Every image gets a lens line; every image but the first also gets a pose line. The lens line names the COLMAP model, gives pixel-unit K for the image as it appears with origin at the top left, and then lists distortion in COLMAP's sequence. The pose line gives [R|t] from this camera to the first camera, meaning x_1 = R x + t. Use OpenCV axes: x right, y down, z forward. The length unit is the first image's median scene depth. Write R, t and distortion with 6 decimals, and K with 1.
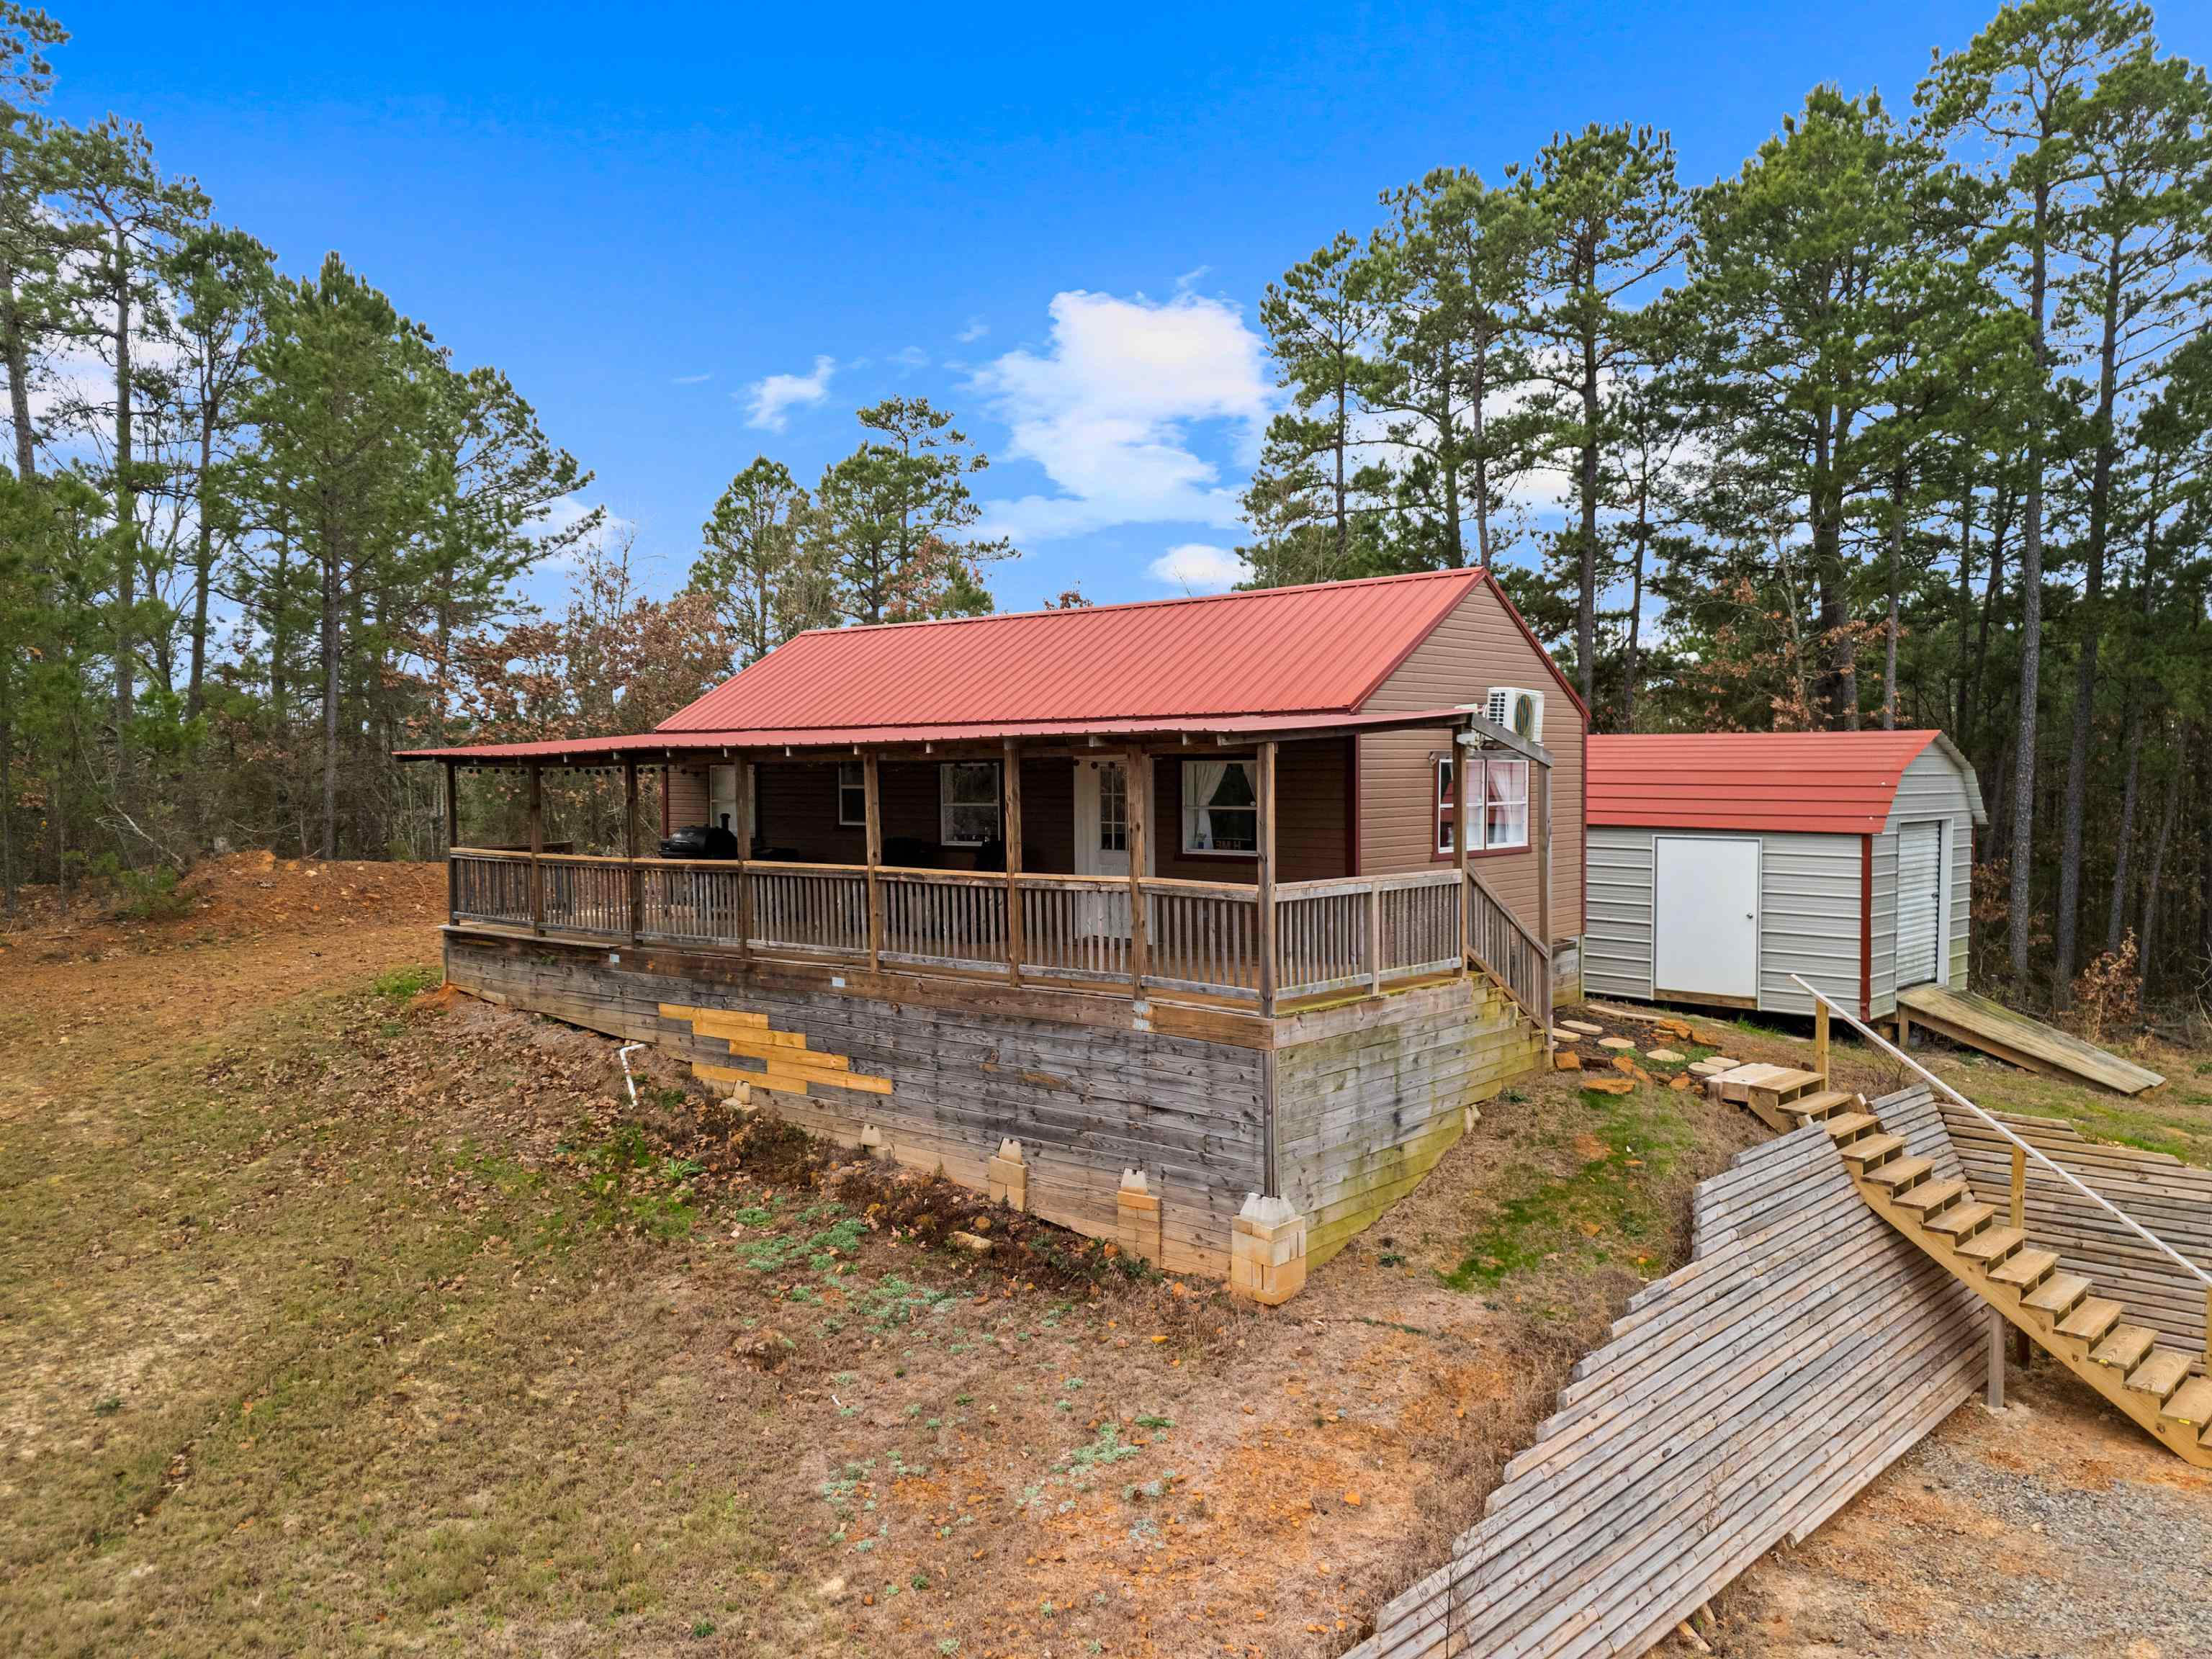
lens RADIAL K [[1625.8, 0, 1102.2], [0, 1625.8, 830.1], [0, 0, 1]] dist [0.047763, -0.031987]
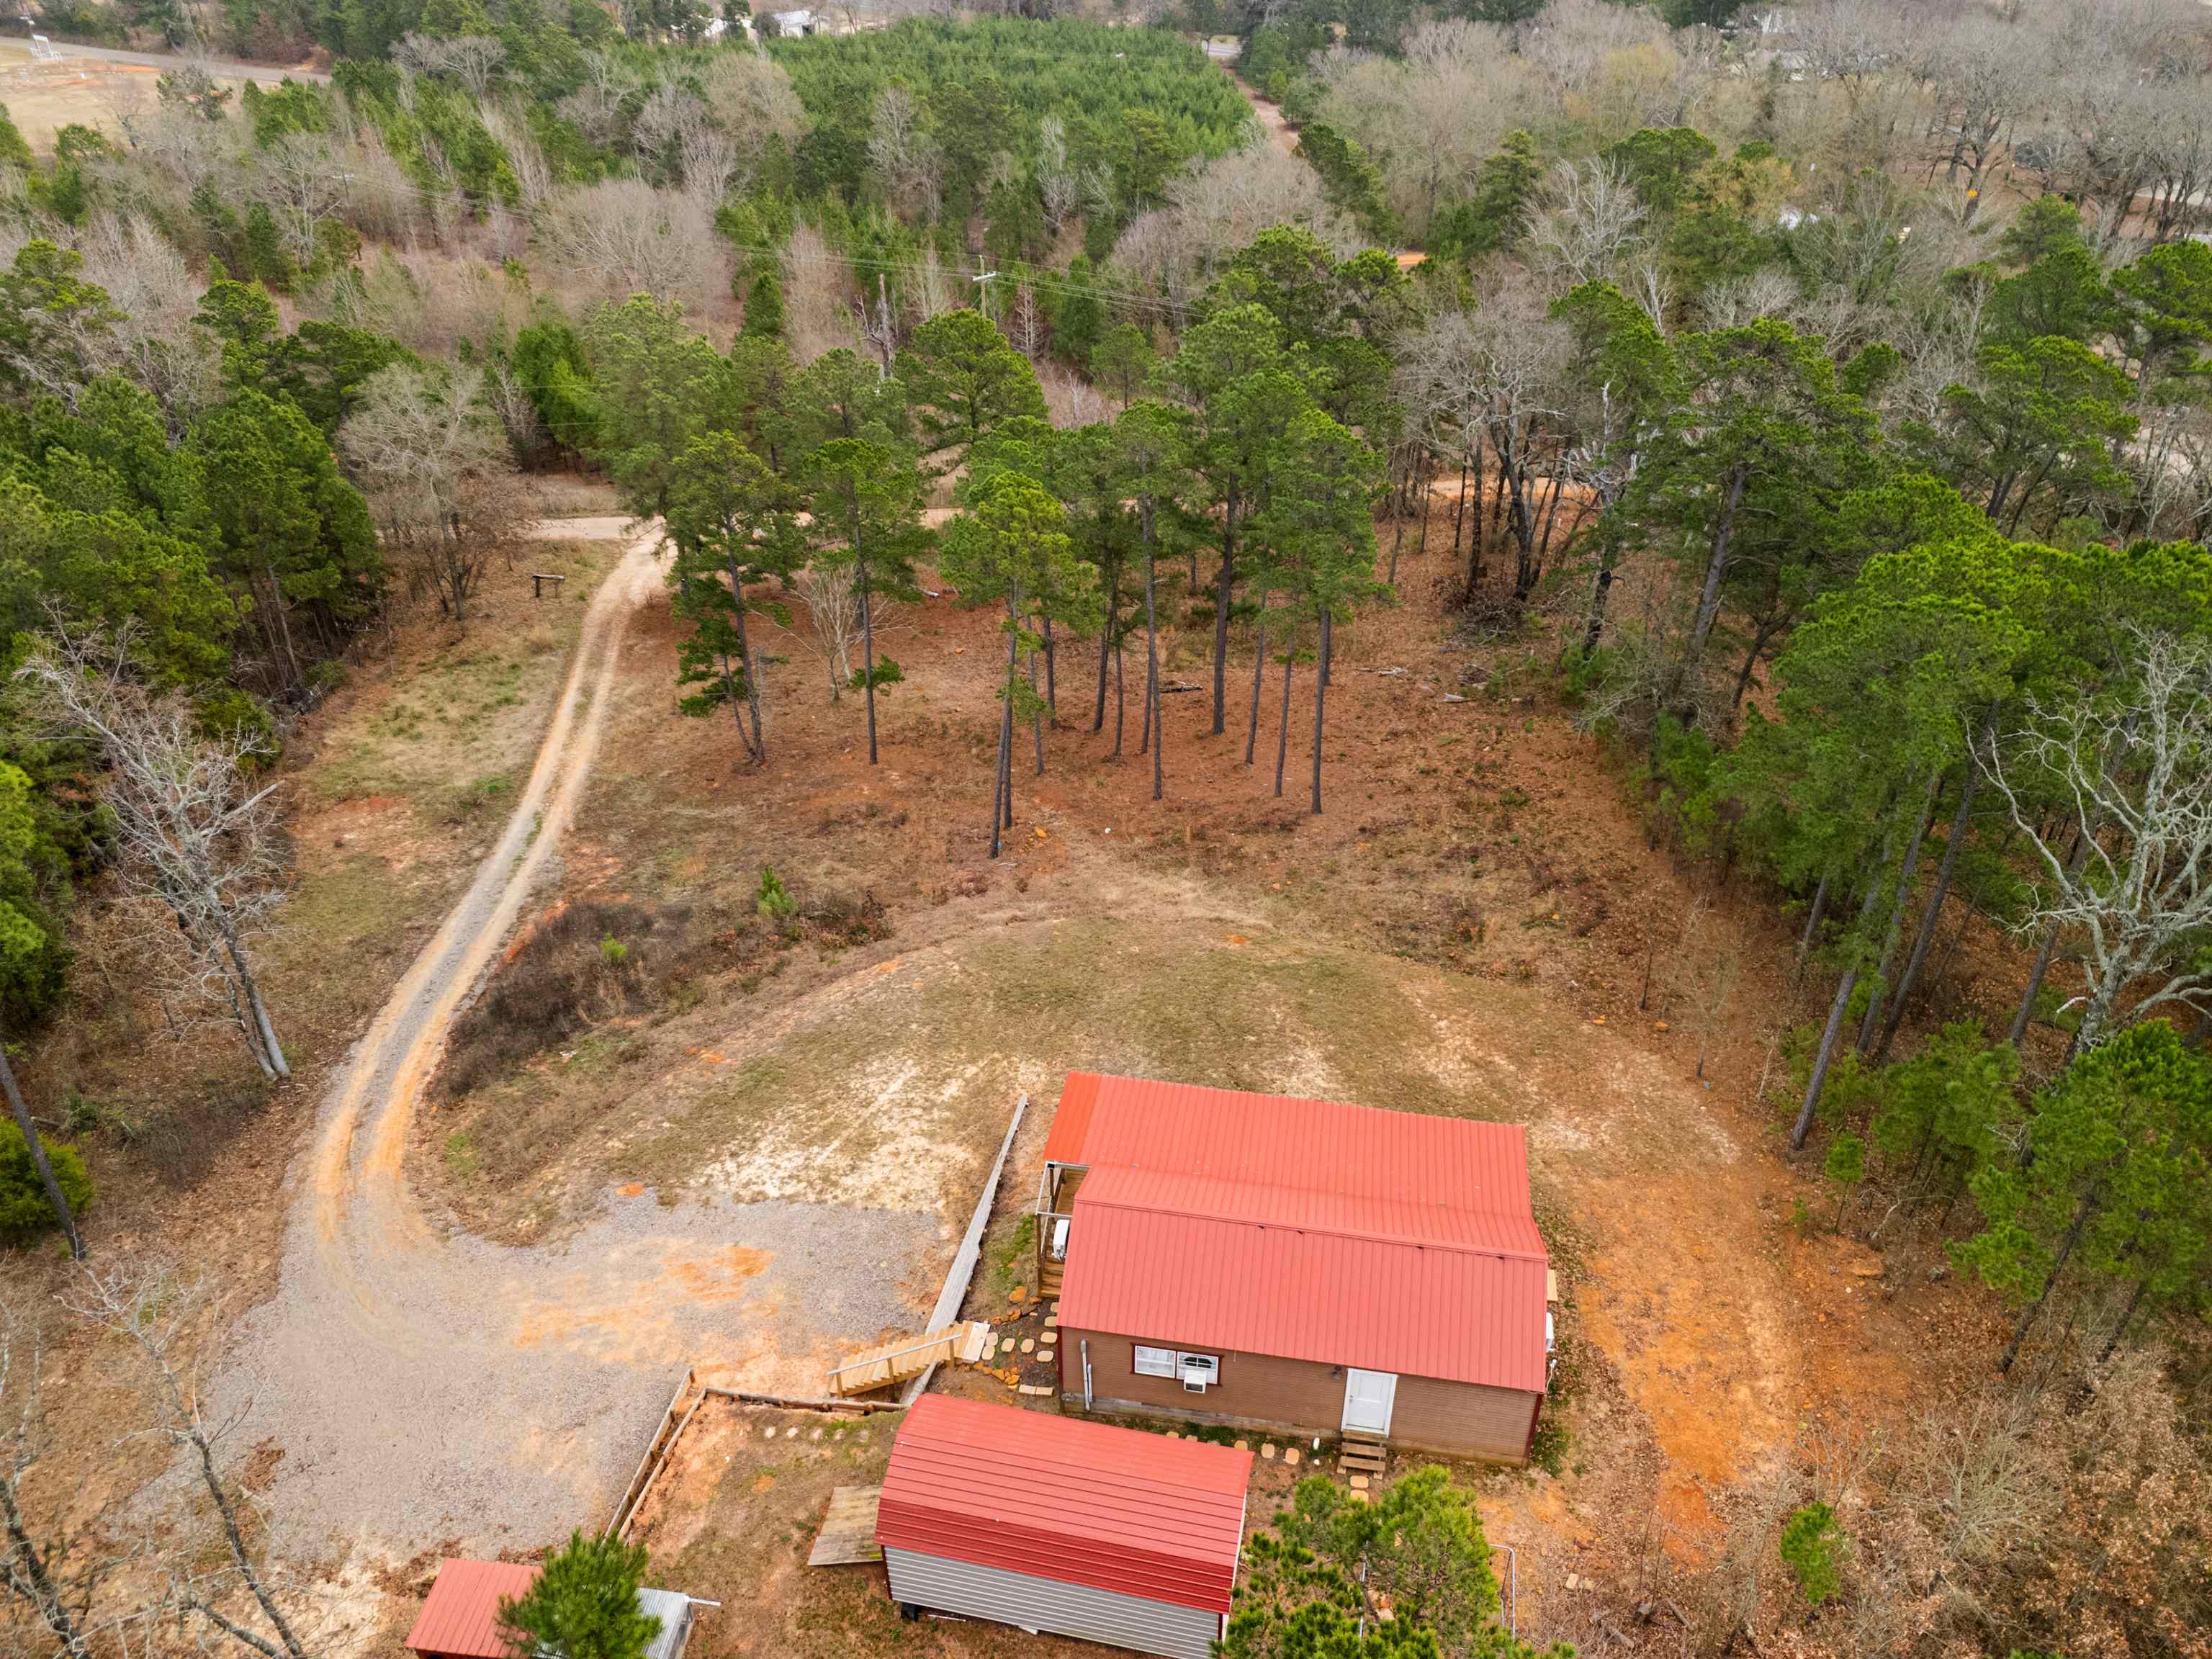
lens RADIAL K [[1625.8, 0, 1115.9], [0, 1625.8, 816.0], [0, 0, 1]] dist [0.047763, -0.031987]
pose [[-0.852180, 0.291029, -0.434847, 1.150313], [-0.018040, 0.814216, 0.580282, -2.161159], [0.522938, 0.502349, -0.688608, 2.610783]]
